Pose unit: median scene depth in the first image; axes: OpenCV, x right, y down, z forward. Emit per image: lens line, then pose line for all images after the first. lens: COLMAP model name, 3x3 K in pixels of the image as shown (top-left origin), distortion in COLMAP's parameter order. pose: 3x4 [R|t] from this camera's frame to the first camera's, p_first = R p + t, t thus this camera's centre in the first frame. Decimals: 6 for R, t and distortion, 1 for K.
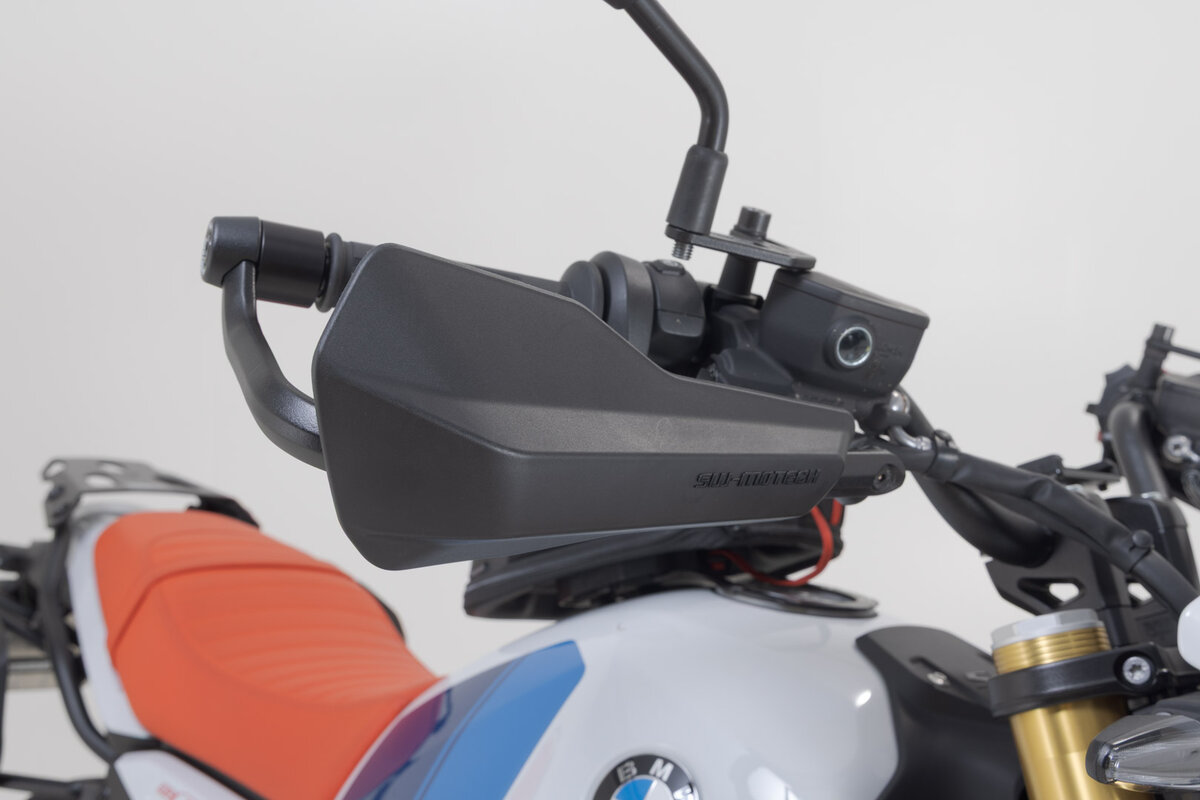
lens RADIAL K [[1420.5, 0, 600.0], [0, 1420.5, 400.0], [0, 0, 1]] dist [0.019351, 0.046404]
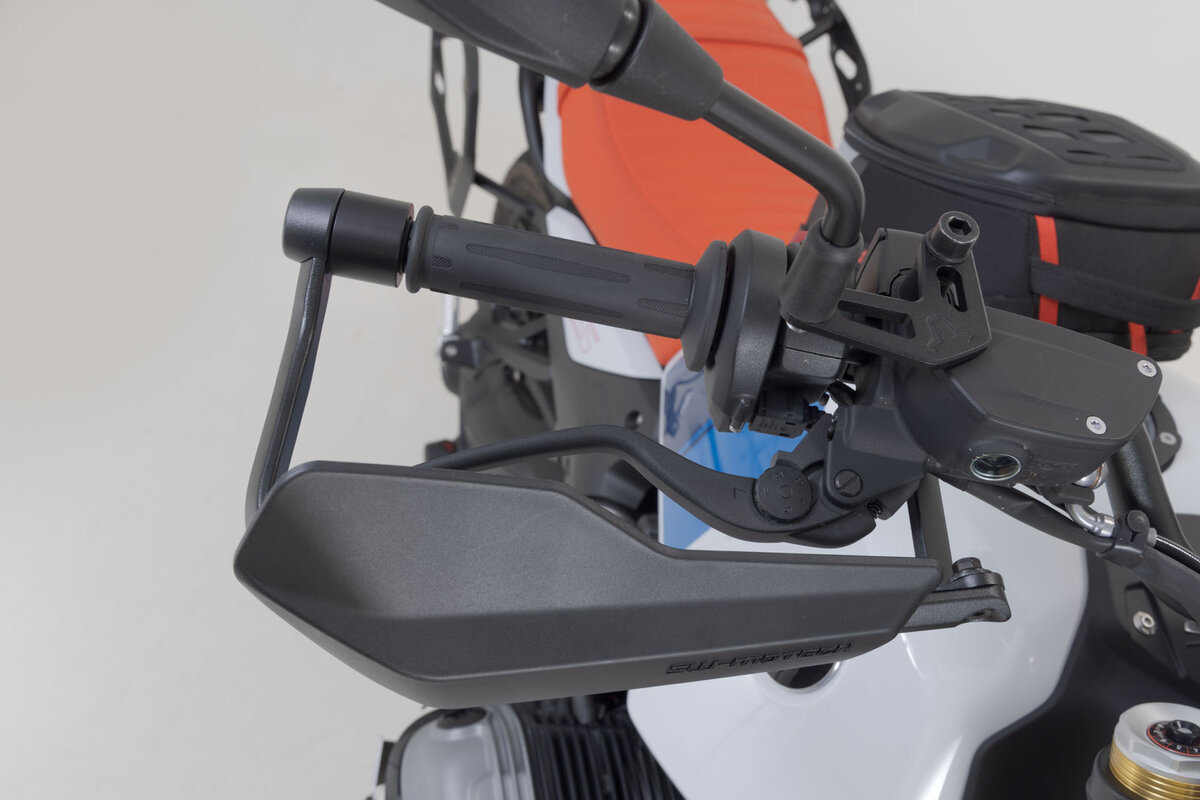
lens RADIAL K [[1332.1, 0, 600.0], [0, 1332.1, 400.0], [0, 0, 1]] dist [0.002605, -0.000068]
pose [[0.879572, 0.305213, -0.364963, 0.236941], [-0.031106, 0.802358, 0.596032, -0.488254], [0.474747, -0.512900, 0.715226, 0.363953]]
